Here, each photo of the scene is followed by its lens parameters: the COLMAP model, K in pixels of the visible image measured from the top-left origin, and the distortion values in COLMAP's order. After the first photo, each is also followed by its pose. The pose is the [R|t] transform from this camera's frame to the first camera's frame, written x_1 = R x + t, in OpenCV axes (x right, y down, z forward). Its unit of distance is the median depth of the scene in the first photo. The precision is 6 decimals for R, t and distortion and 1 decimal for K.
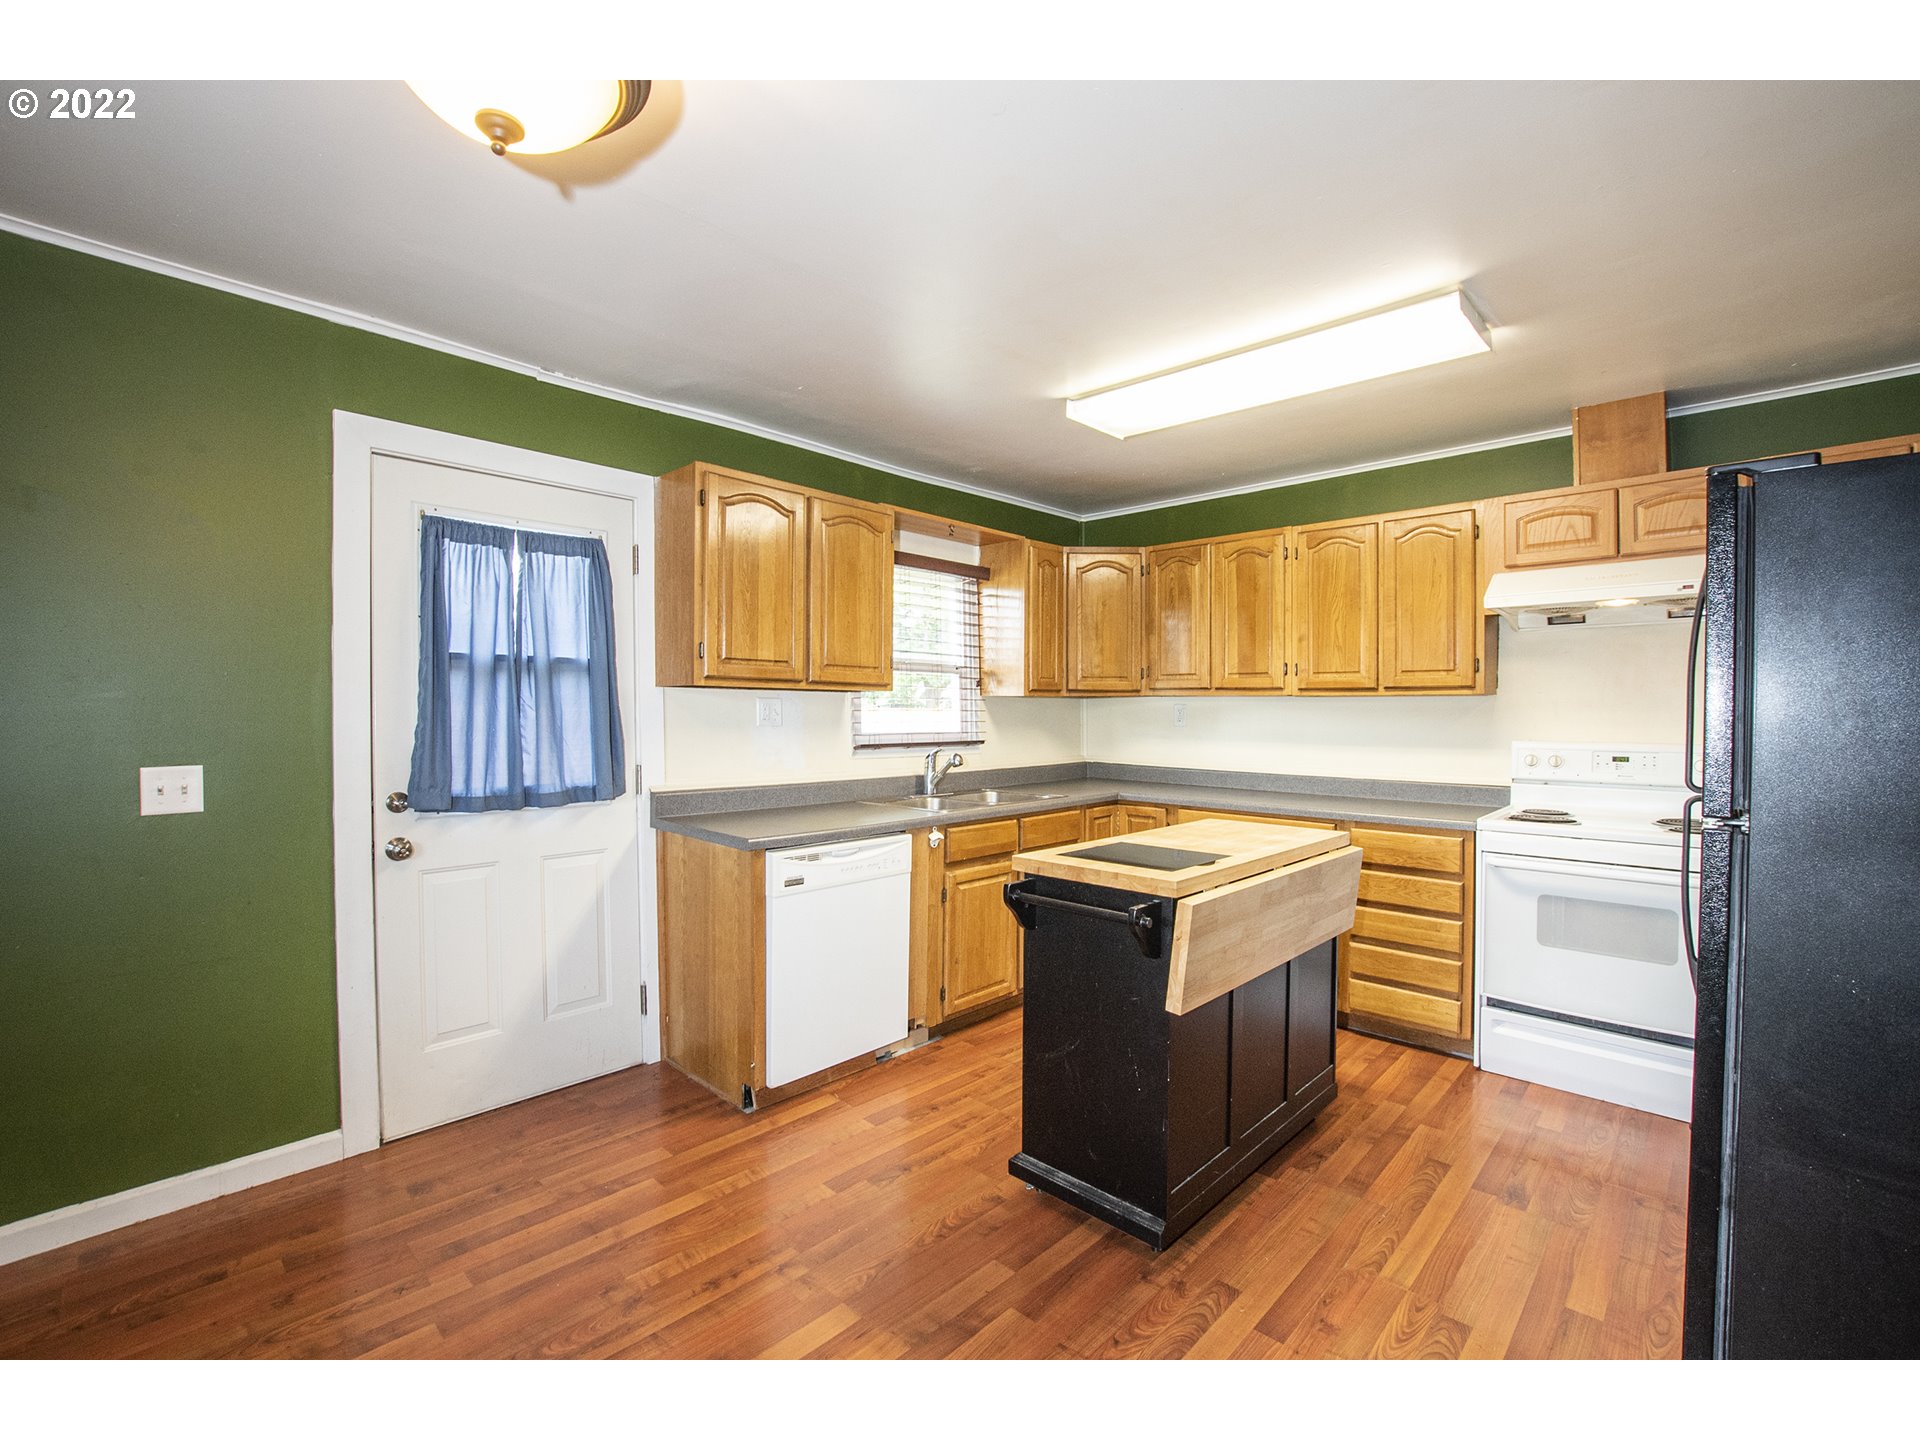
lens RADIAL K [[843.4, 0, 963.1], [0, 843.4, 718.5], [0, 0, 1]] dist [-0.031622, 0.000912]
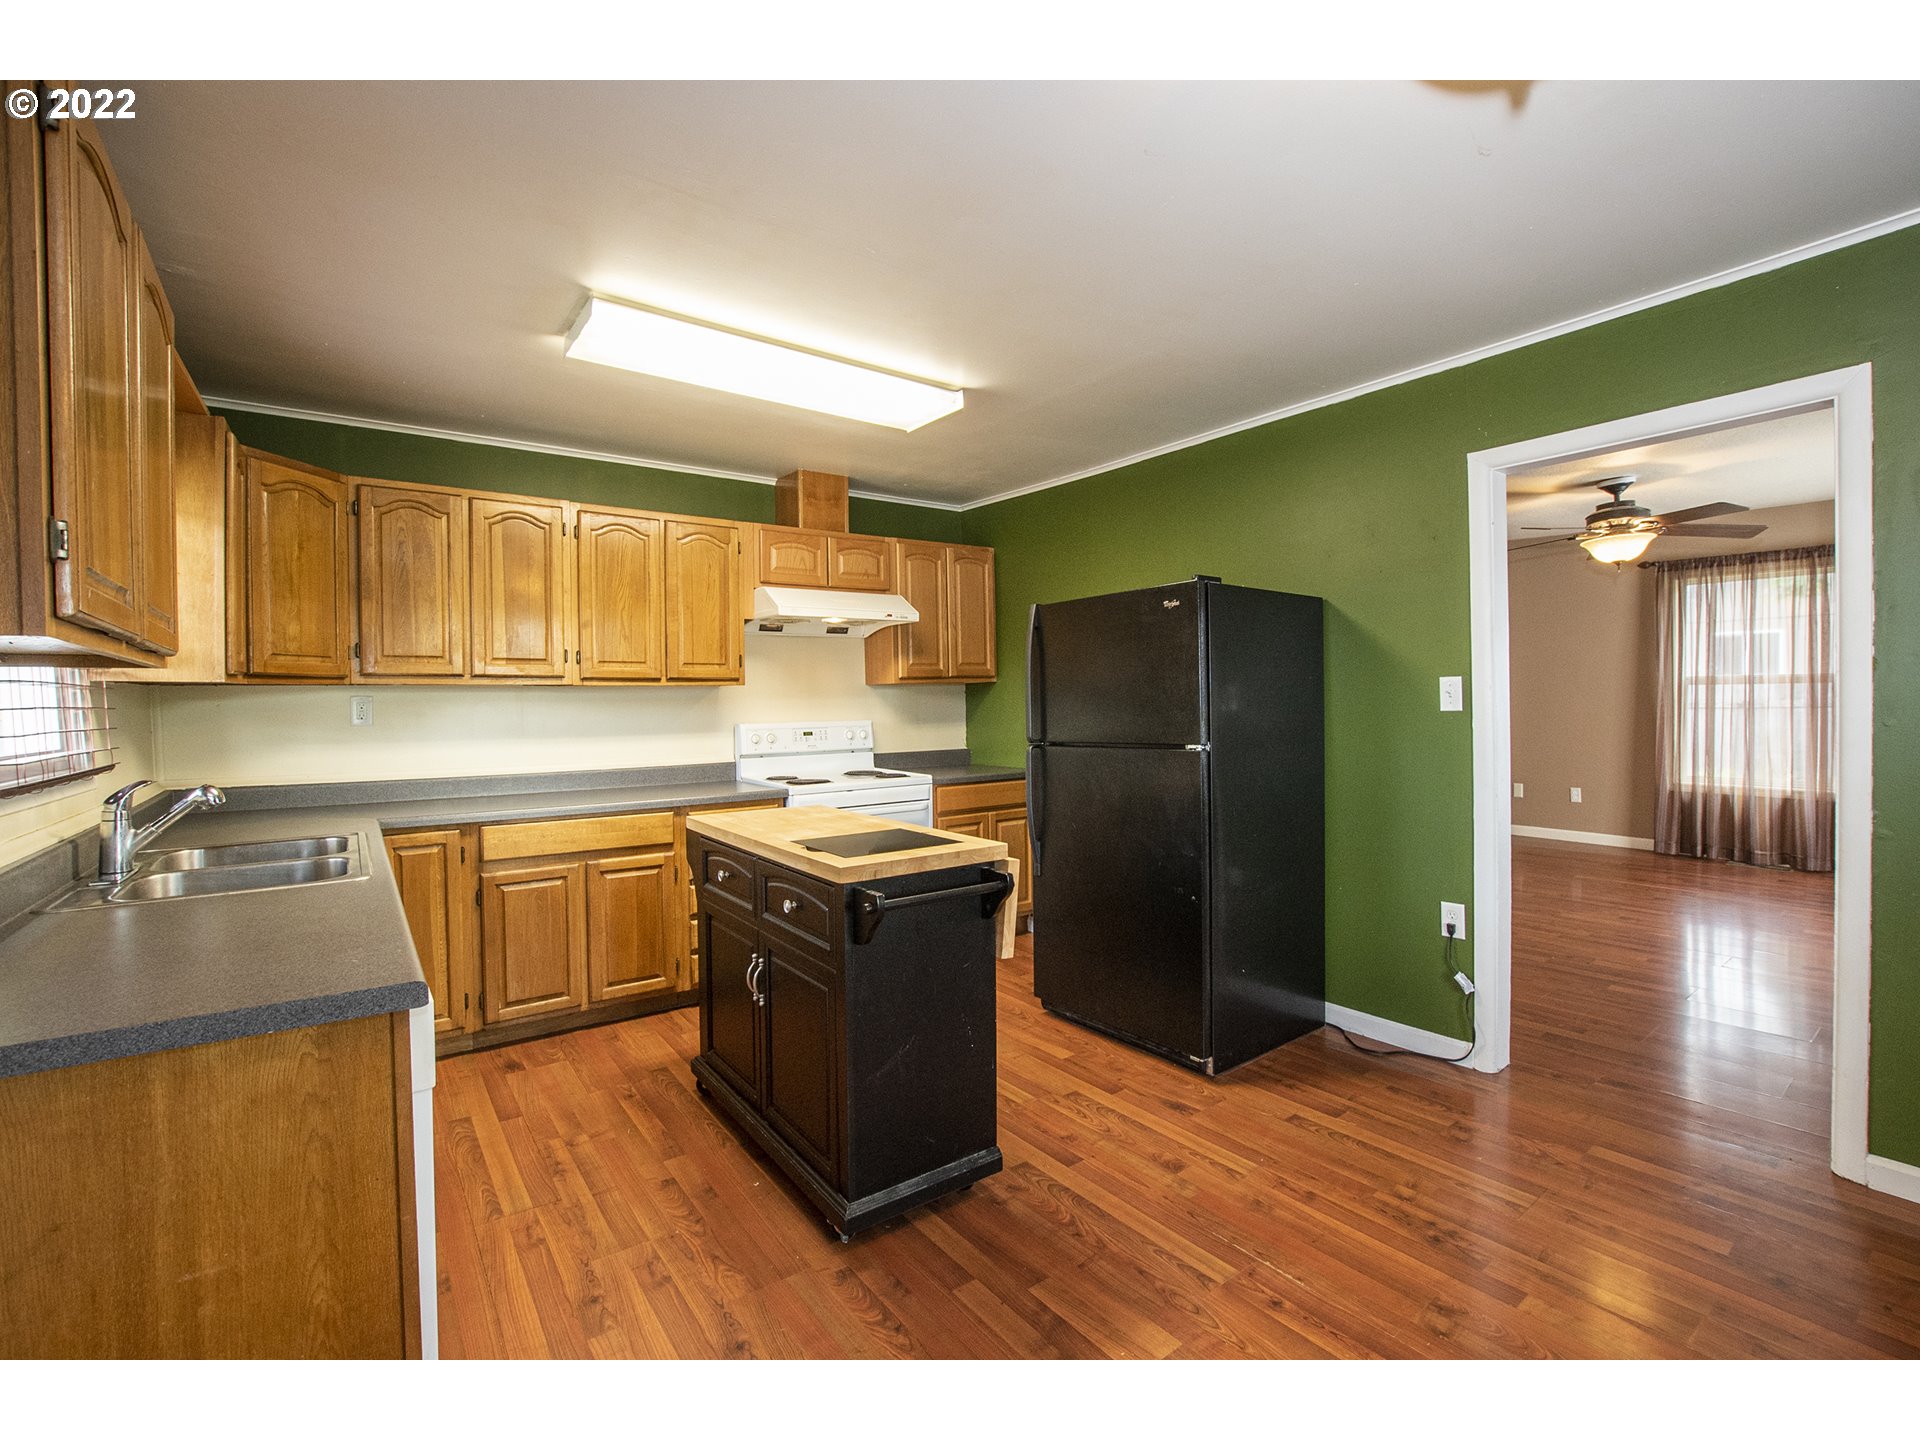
lens RADIAL K [[843.4, 0, 963.1], [0, 843.4, 718.5], [0, 0, 1]] dist [-0.031622, 0.000912]
pose [[0.171627, -0.028448, 0.984751, -0.491995], [0.022500, 0.999435, 0.024951, -0.005217], [-0.984905, 0.017875, 0.172170, 0.471237]]
